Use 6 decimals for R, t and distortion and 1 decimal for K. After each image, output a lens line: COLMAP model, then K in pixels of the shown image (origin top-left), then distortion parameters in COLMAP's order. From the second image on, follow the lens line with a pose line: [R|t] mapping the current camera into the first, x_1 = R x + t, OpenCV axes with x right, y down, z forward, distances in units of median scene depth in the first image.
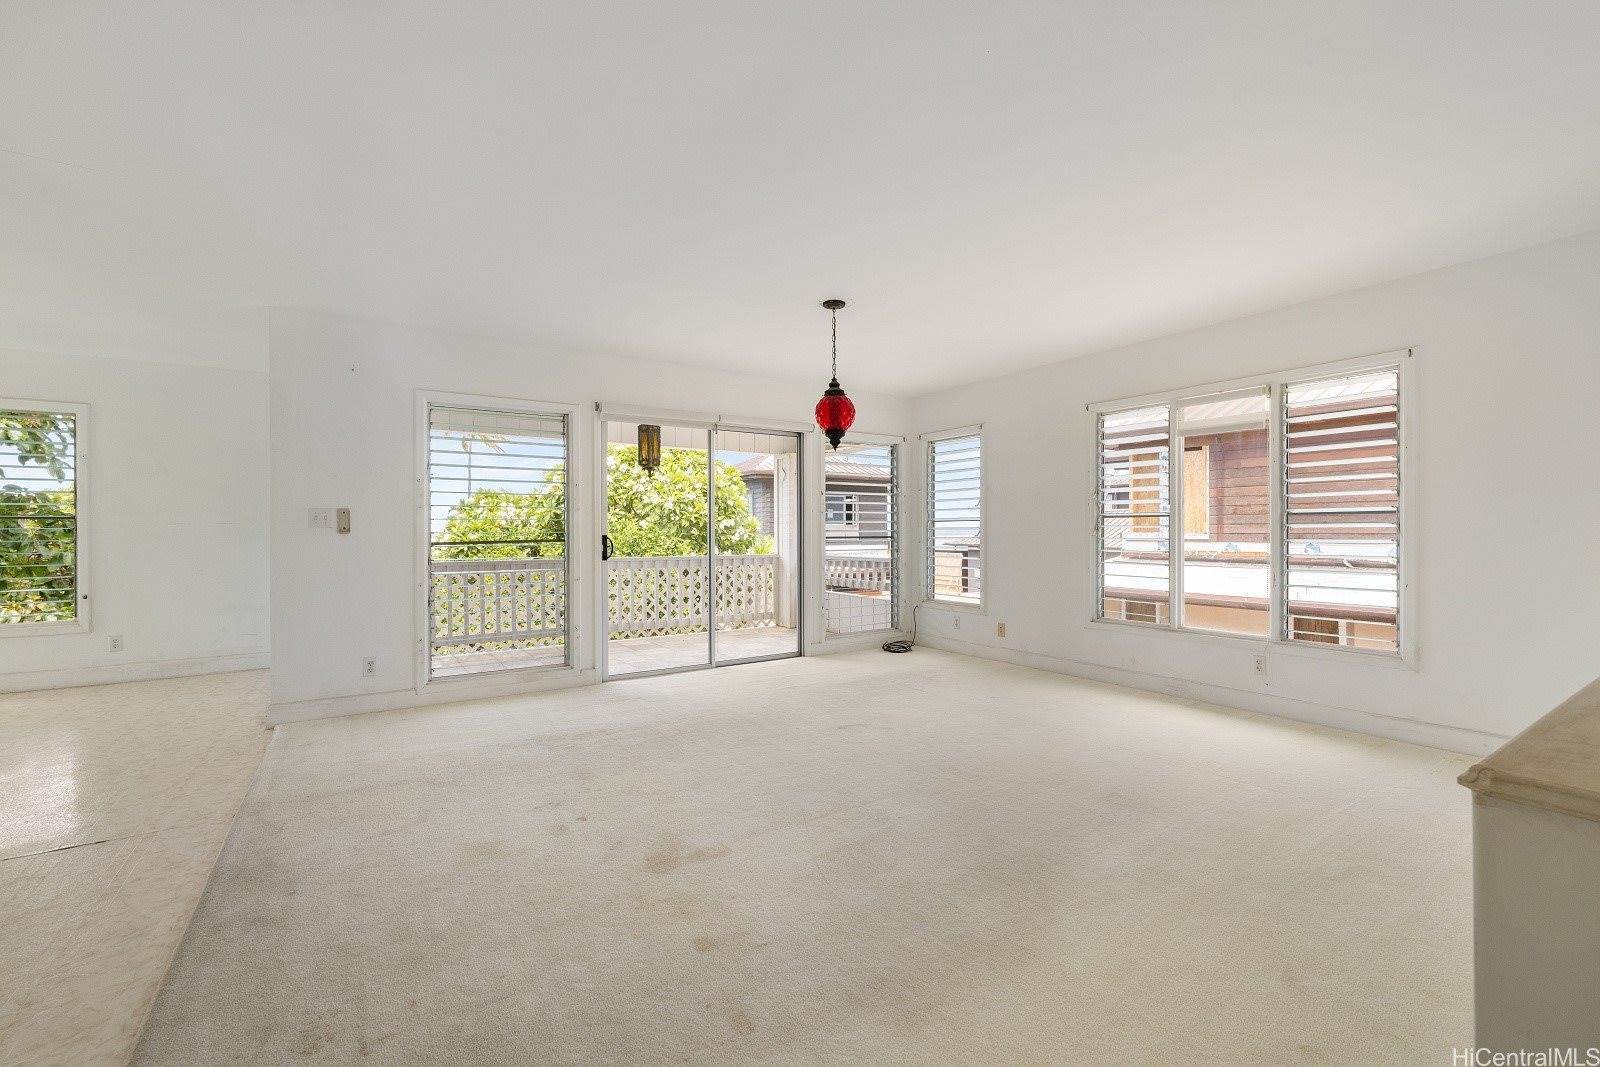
lens RADIAL K [[677.1, 0, 800.0], [0, 677.1, 533.5], [0, 0, 1]] dist [0.000150, 0.000253]
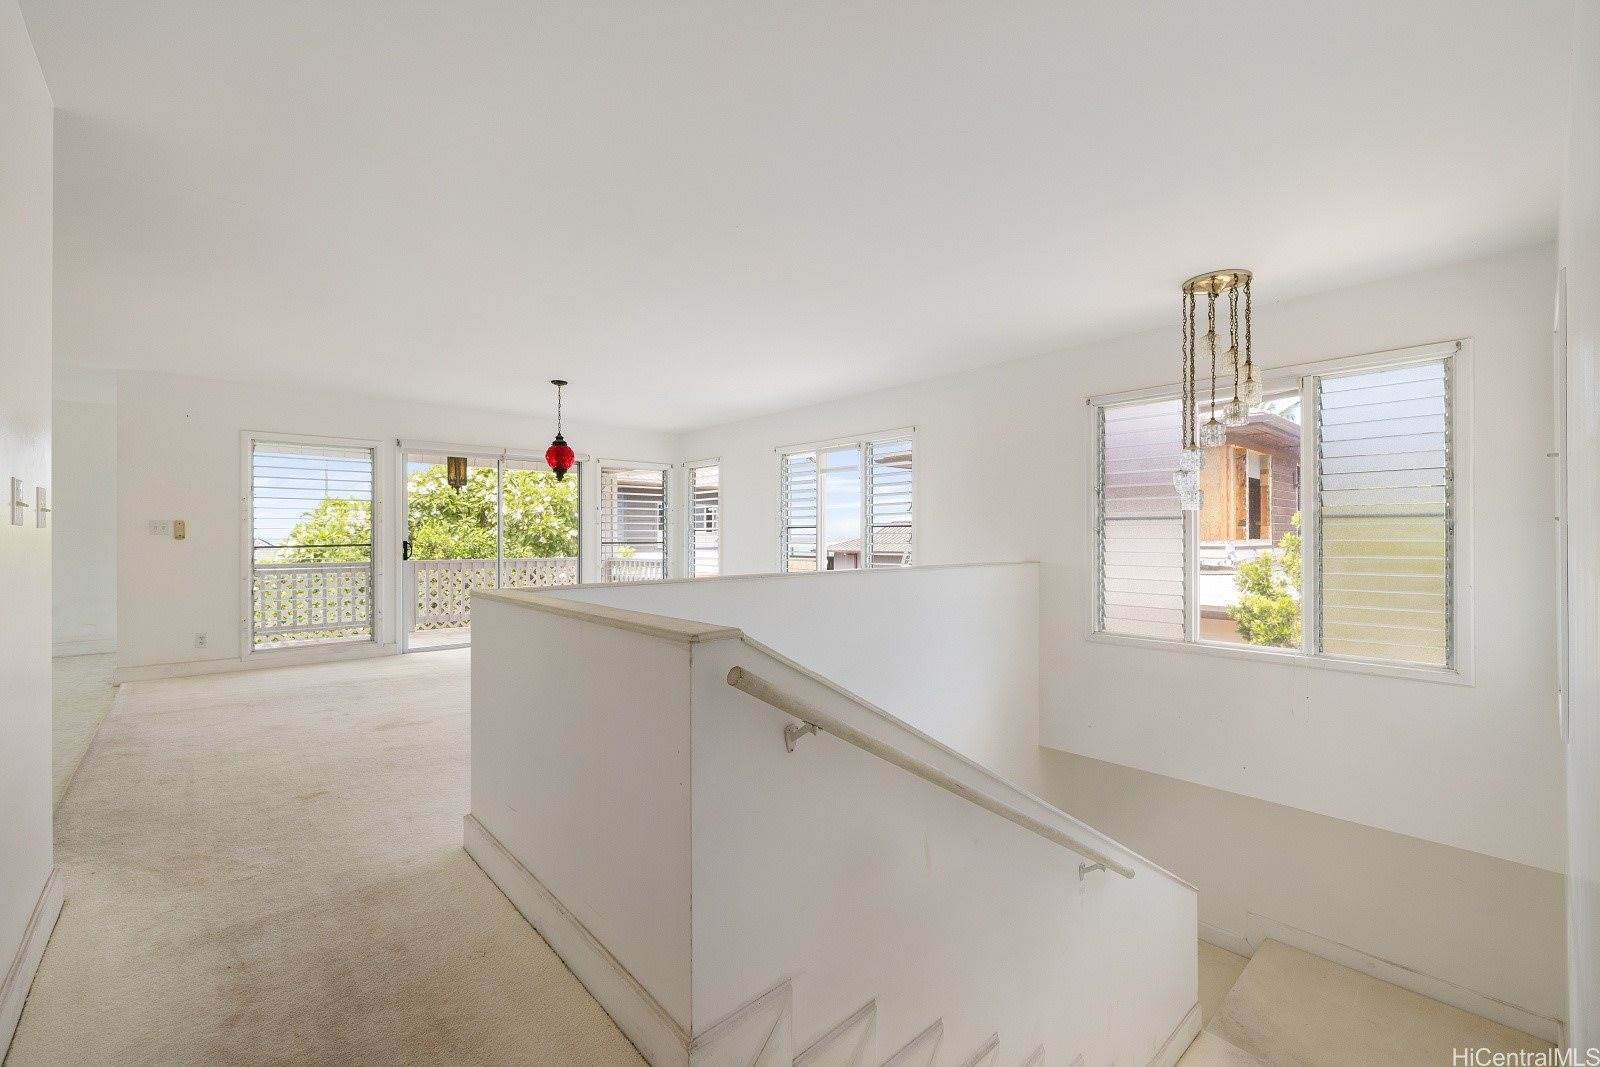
lens RADIAL K [[678.0, 0, 796.9], [0, 678.0, 537.7], [0, 0, 1]] dist [0.006803, -0.000261]
pose [[0.989156, 0.000415, 0.146865, 0.267008], [0.000305, 0.999988, -0.004881, 0.002813], [-0.146865, 0.004873, 0.989144, -0.407259]]
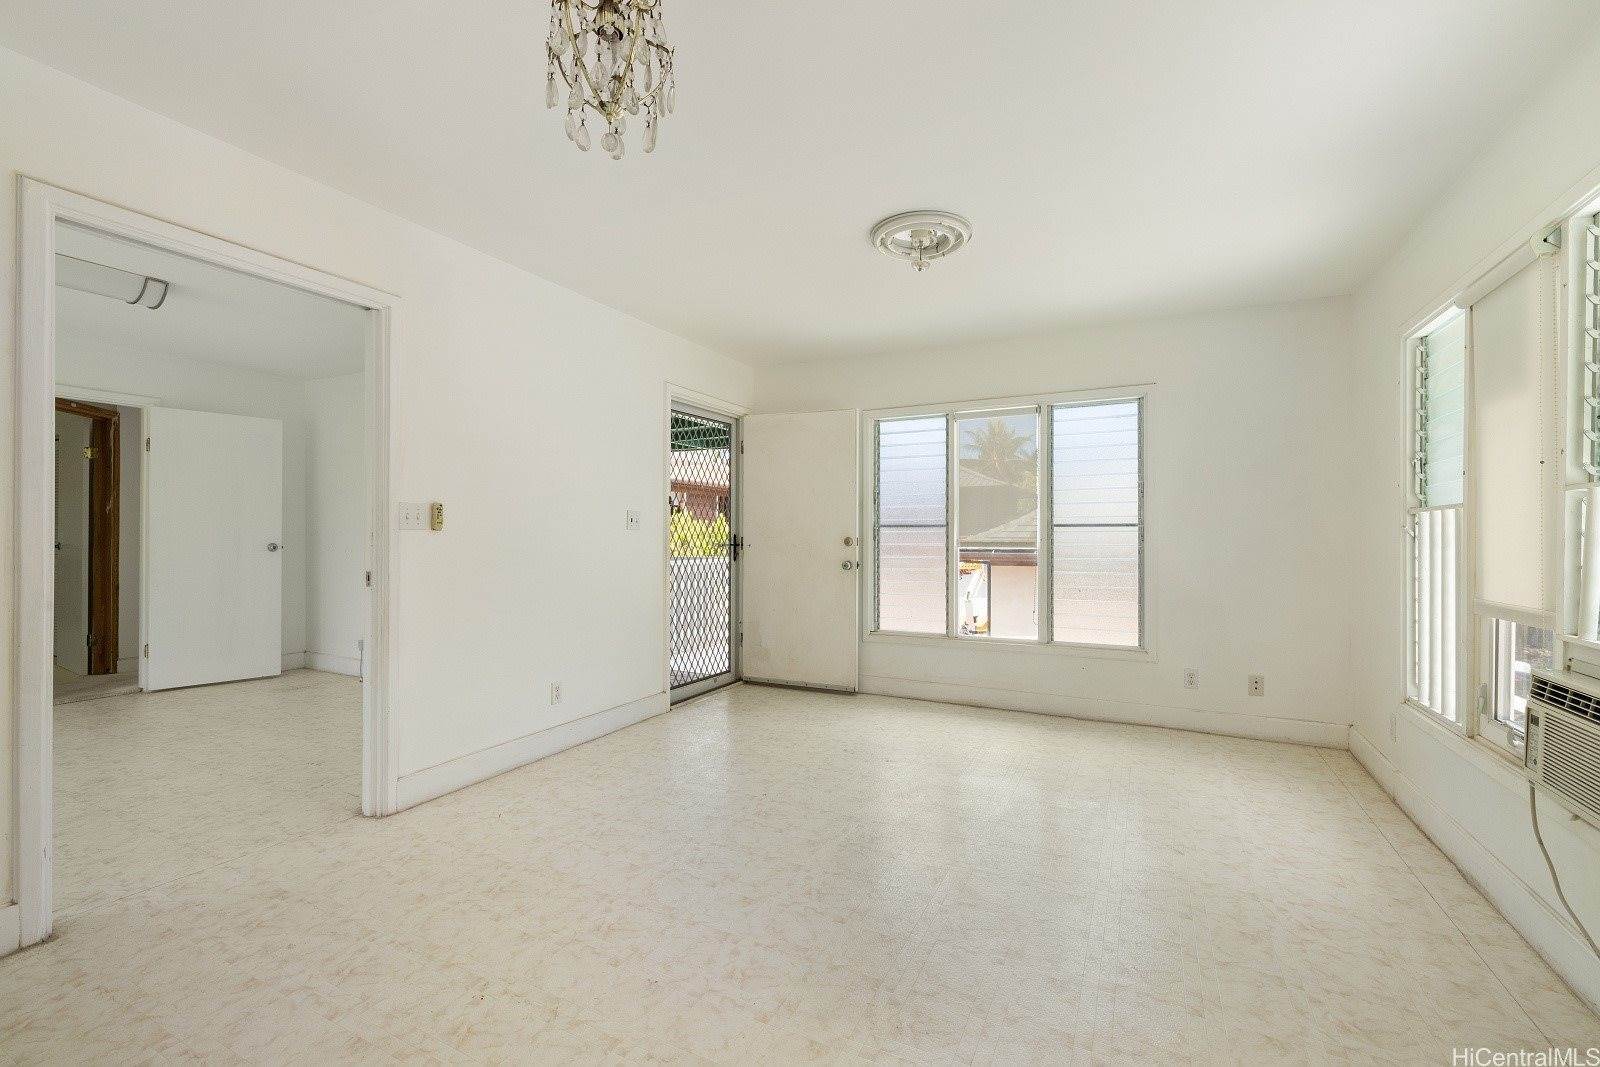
lens RADIAL K [[677.1, 0, 800.0], [0, 677.1, 533.5], [0, 0, 1]] dist [0.000150, 0.000253]
pose [[0.865383, 0.007388, 0.501056, -0.138985], [0.001773, 0.999840, -0.017803, 0.001662], [-0.501107, 0.016295, 0.865232, 0.217309]]
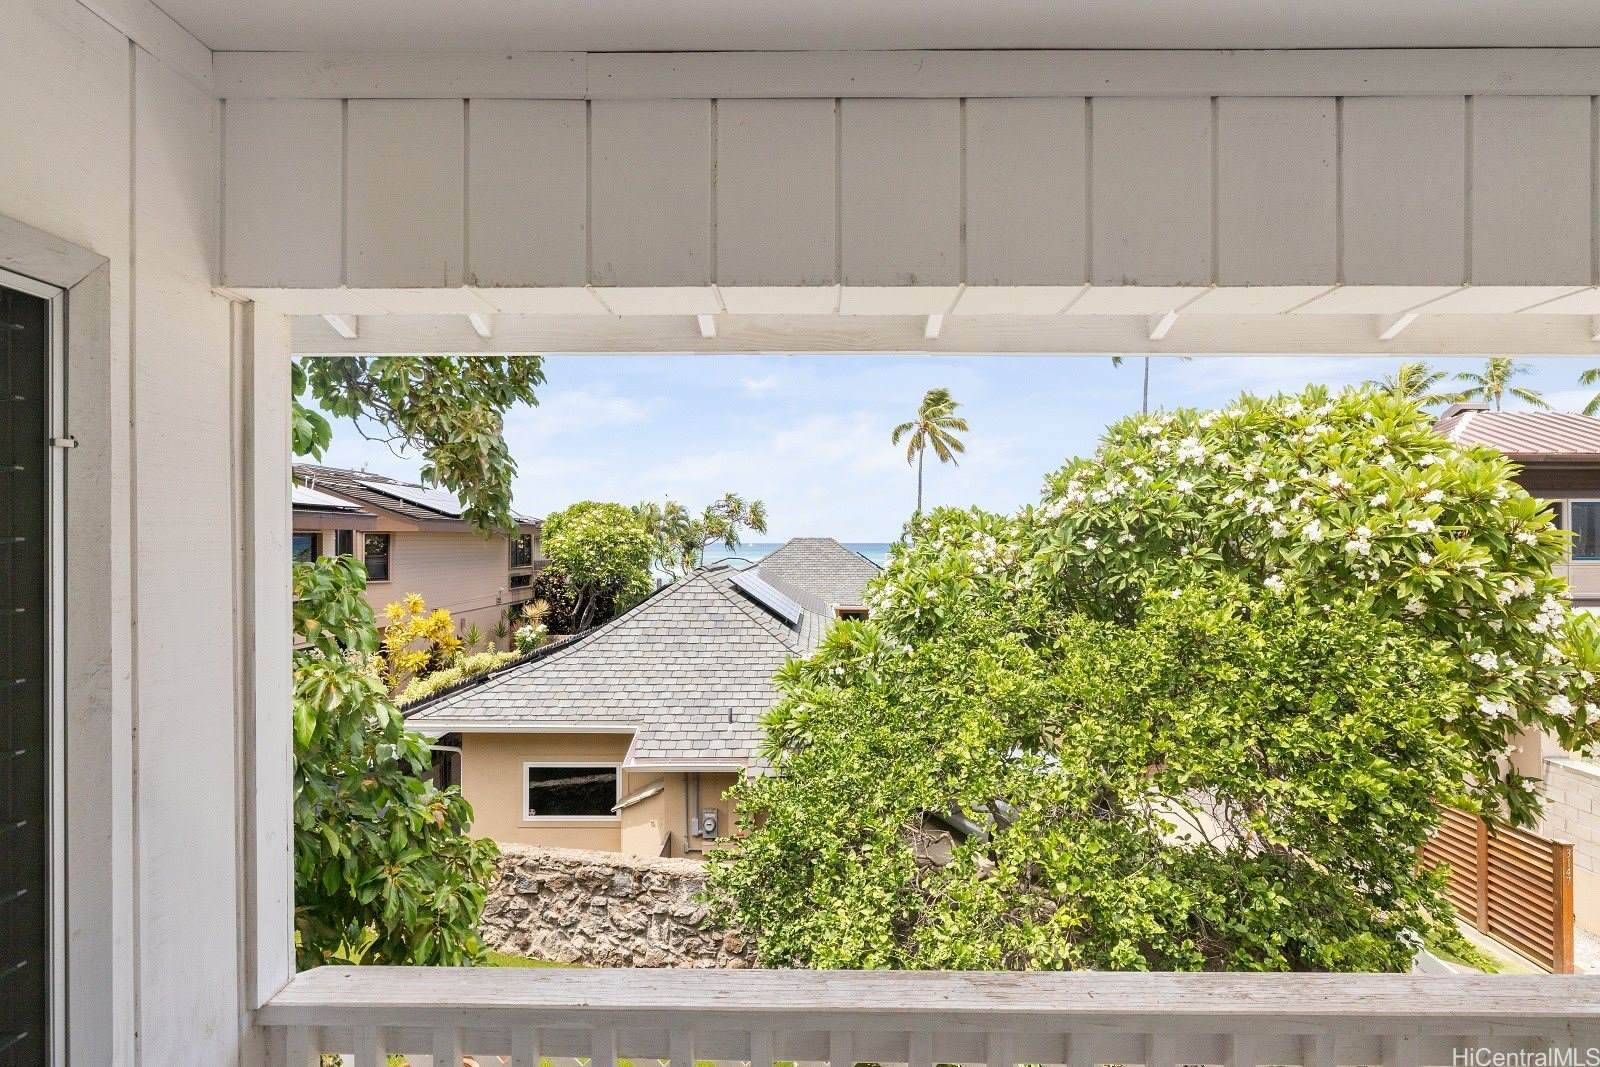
lens RADIAL K [[820.6, 0, 800.0], [0, 820.6, 533.5], [0, 0, 1]] dist [0.002959, 0.000403]
pose [[0.822406, -0.004106, -0.568887, -0.608592], [-0.006638, 0.999837, -0.016812, -0.125406], [0.568863, 0.017603, 0.822244, 1.253505]]
